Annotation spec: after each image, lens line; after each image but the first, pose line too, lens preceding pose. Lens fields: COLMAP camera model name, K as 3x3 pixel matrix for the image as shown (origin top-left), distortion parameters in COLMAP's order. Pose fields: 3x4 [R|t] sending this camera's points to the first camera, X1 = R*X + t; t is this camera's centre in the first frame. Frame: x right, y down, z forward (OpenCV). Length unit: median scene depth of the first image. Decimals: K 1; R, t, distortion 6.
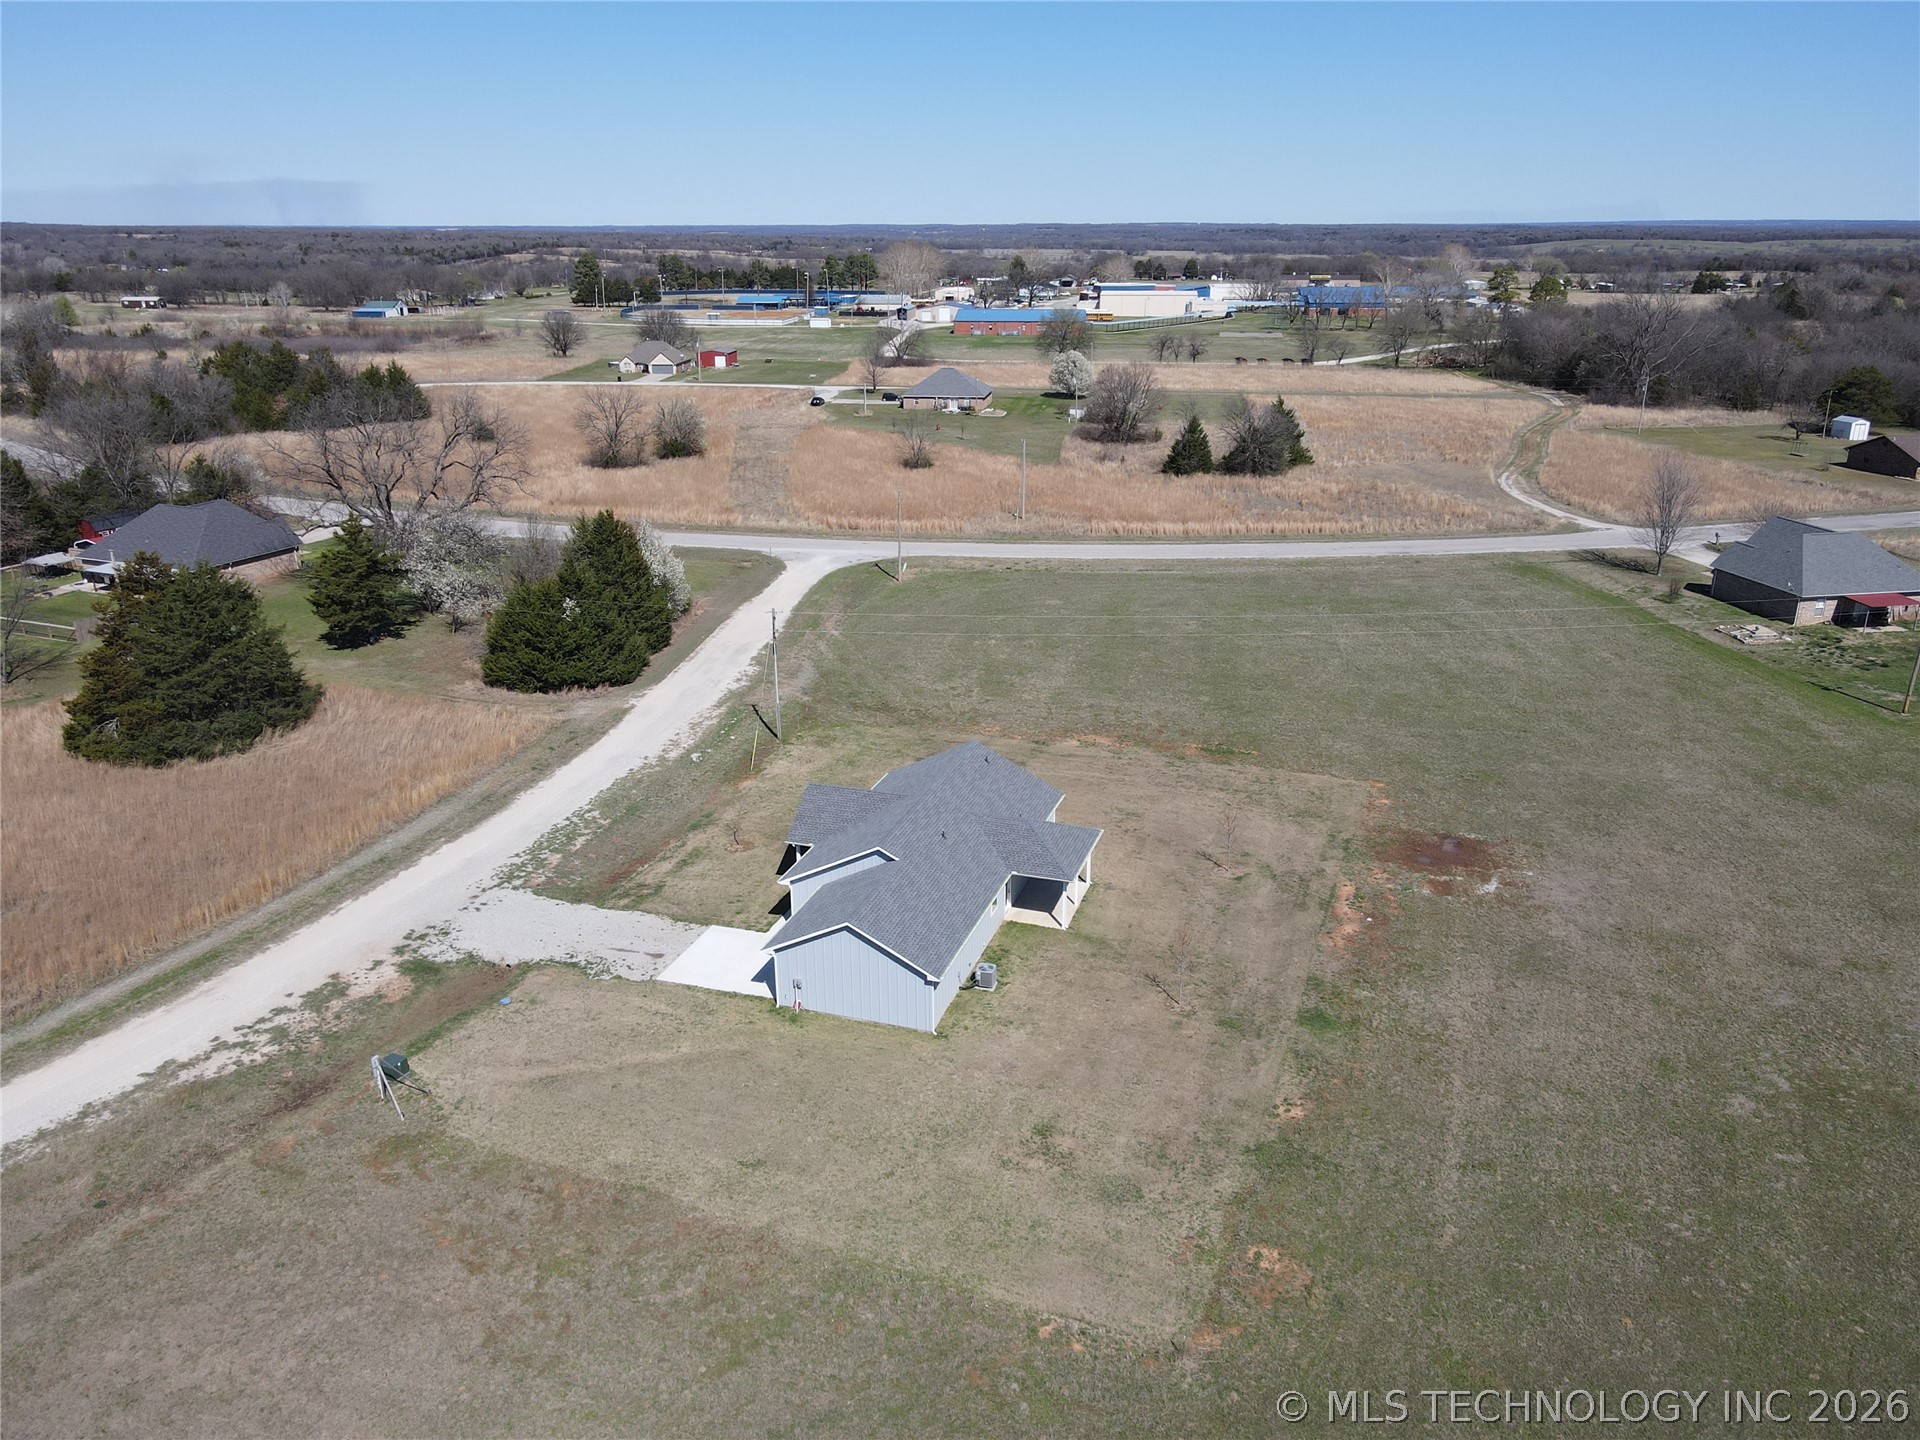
lens RADIAL K [[1406.7, 0, 961.6], [0, 1406.7, 721.0], [0, 0, 1]] dist [0.006103, 0.010193]
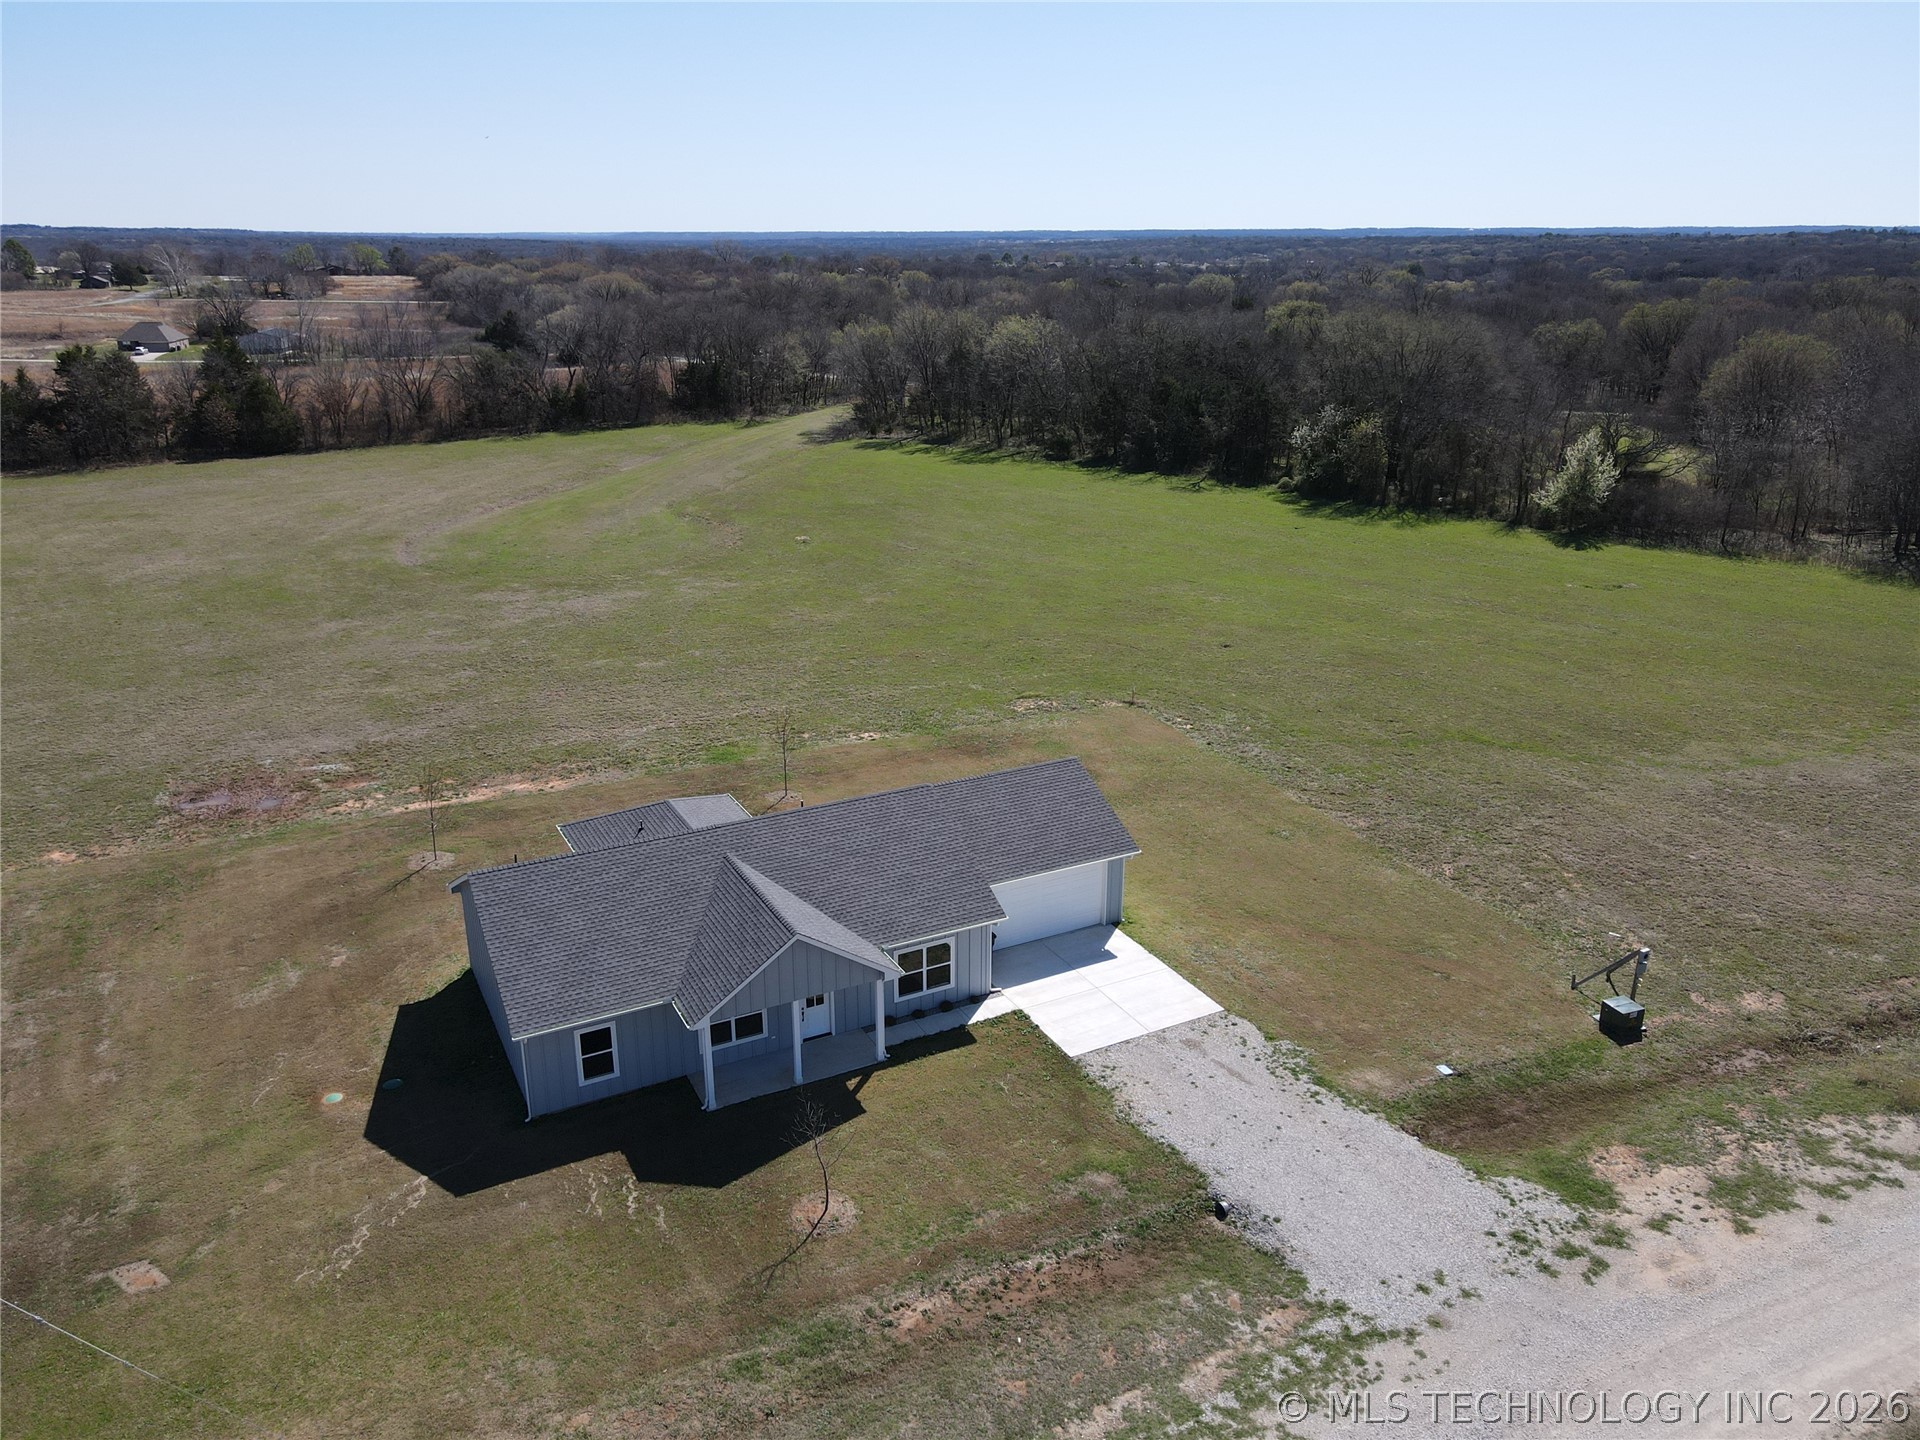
lens RADIAL K [[1406.7, 0, 962.5], [0, 1406.7, 708.8], [0, 0, 1]] dist [0.006103, 0.010193]
pose [[-0.720419, -0.218037, 0.658374, -0.366282], [0.233174, 0.817888, 0.526012, -0.216391], [-0.653167, 0.532465, -0.538381, 0.928892]]
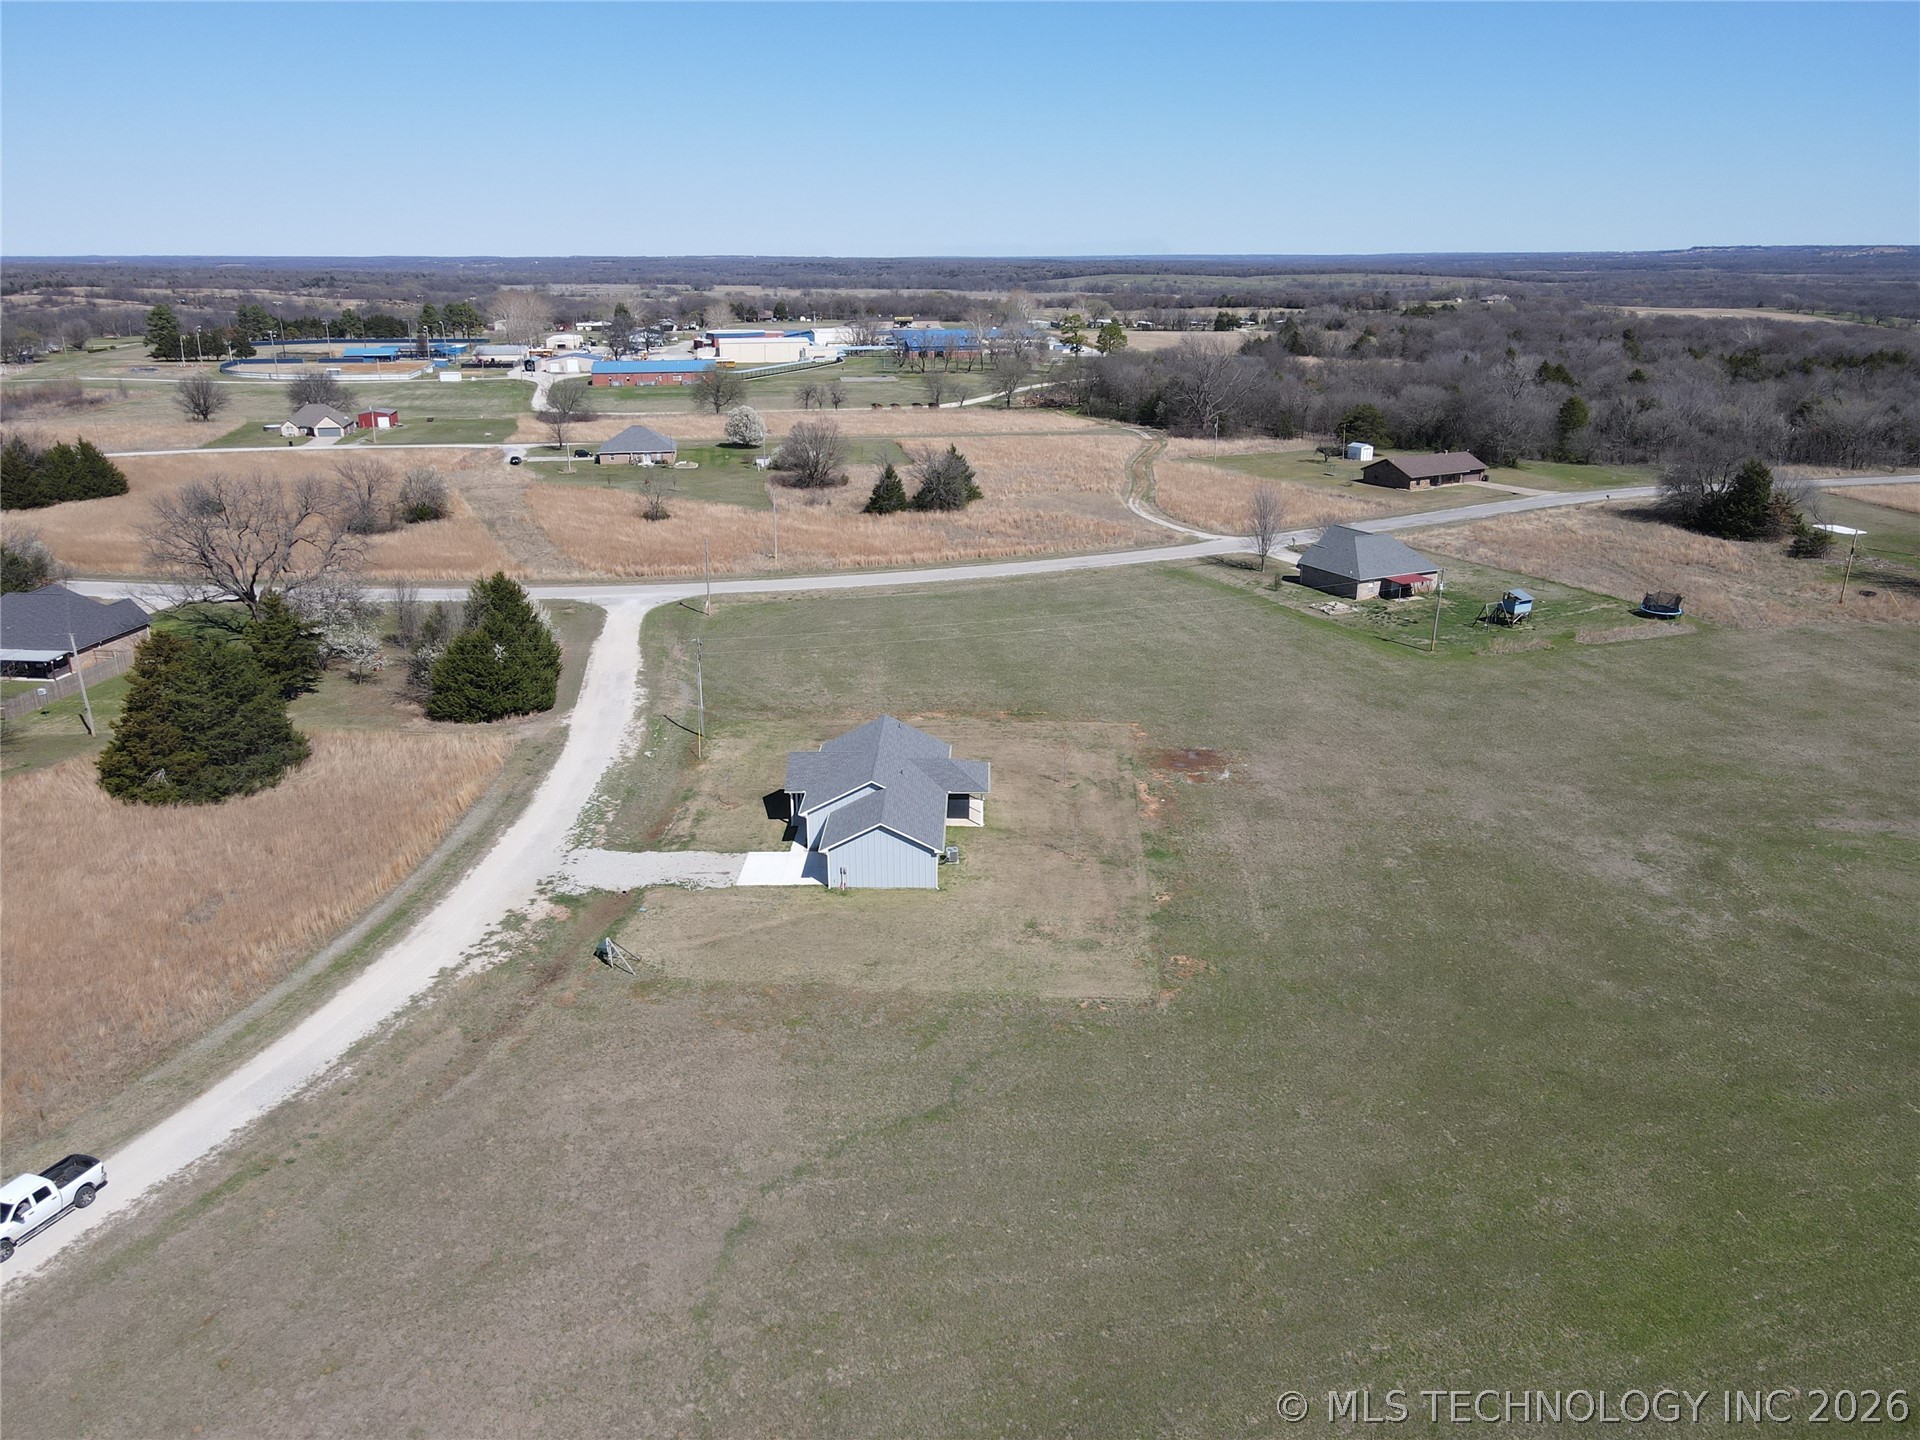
lens RADIAL K [[1406.7, 0, 960.2], [0, 1406.7, 724.0], [0, 0, 1]] dist [0.006103, 0.010193]
pose [[0.955691, -0.092936, 0.279316, -0.264647], [0.097776, 0.995203, -0.003416, 0.029207], [-0.277658, 0.030575, 0.960193, -0.332413]]
